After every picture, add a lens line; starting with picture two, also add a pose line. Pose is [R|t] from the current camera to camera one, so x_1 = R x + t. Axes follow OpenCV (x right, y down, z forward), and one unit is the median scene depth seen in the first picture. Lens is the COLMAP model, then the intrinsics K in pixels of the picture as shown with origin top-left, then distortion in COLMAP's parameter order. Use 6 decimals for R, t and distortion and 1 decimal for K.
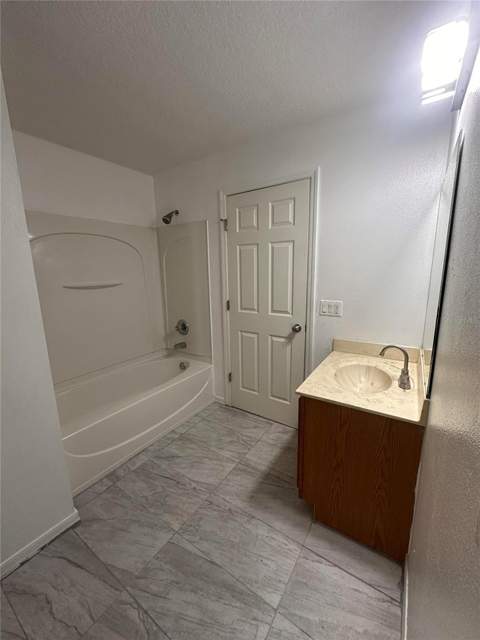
lens RADIAL K [[256.2, 0, 240.1], [0, 256.2, 320.3], [0, 0, 1]] dist [-0.001362, 0.000030]
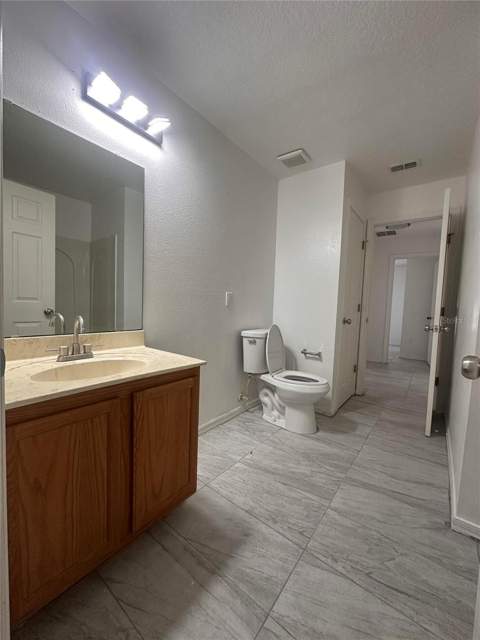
lens RADIAL K [[256.2, 0, 240.0], [0, 256.2, 320.1], [0, 0, 1]] dist [-0.001362, 0.000030]
pose [[-0.997421, -0.024301, 0.067531, 0.032138], [-0.007131, 0.969835, 0.243660, -0.088084], [-0.071415, 0.242550, -0.967507, 1.646252]]
